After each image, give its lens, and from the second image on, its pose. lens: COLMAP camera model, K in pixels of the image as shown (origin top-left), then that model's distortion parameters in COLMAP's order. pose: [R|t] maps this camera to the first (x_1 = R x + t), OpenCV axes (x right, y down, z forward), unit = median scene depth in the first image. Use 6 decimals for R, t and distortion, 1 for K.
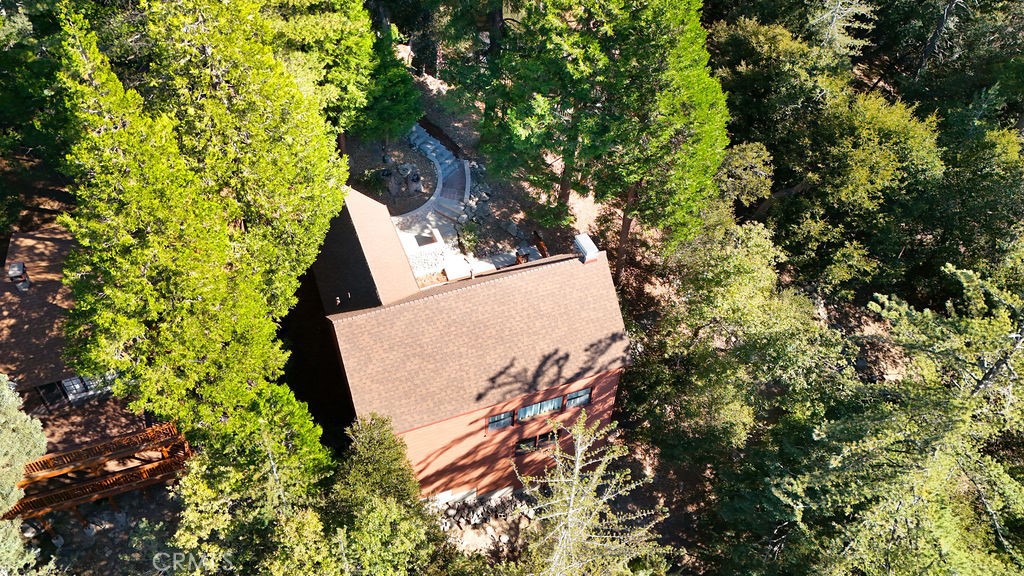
lens RADIAL K [[836.3, 0, 493.0], [0, 836.3, 264.6], [0, 0, 1]] dist [0.054986, 0.005724]
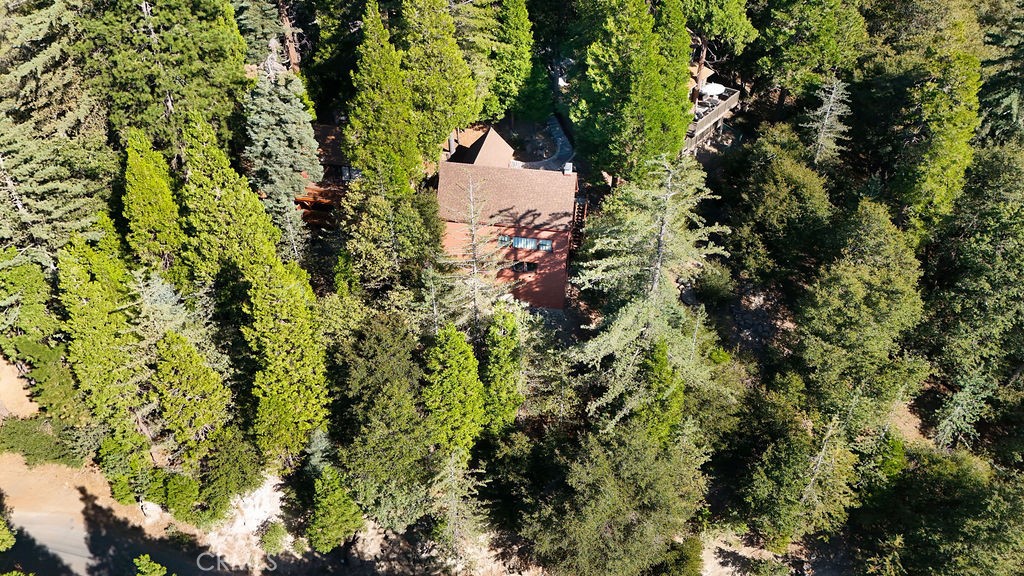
lens RADIAL K [[748.2, 0, 547.4], [0, 748.2, 288.2], [0, 0, 1]] dist [0.094335, -0.094597]
pose [[0.876936, 0.290698, -0.382723, 0.781921], [-0.345989, 0.934568, -0.082914, 0.386437], [0.333578, 0.205129, 0.920135, -0.569832]]
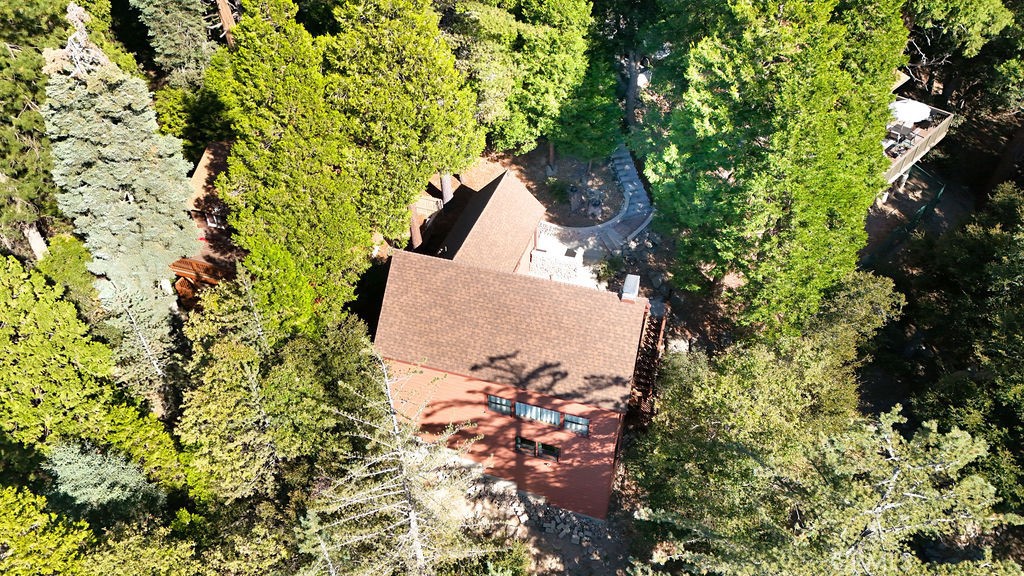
lens RADIAL K [[748.2, 0, 547.4], [0, 748.2, 288.2], [0, 0, 1]] dist [0.094335, -0.094597]
pose [[0.804862, 0.390335, -0.447029, 0.408247], [-0.423867, 0.905312, 0.027337, -0.001974], [0.415371, 0.167479, 0.894102, 0.133466]]
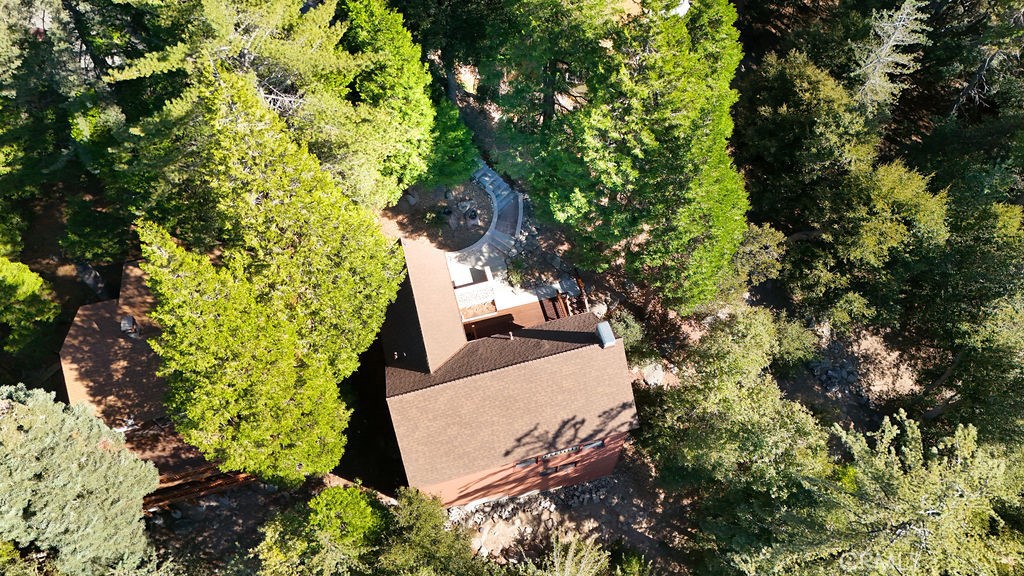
lens RADIAL K [[748.2, 0, 547.4], [0, 748.2, 288.2], [0, 0, 1]] dist [0.094335, -0.094597]
pose [[0.997463, 0.065934, -0.026846, 0.049654], [-0.057711, 0.969711, 0.237340, -0.302698], [0.041682, -0.235189, 0.971056, -0.002472]]
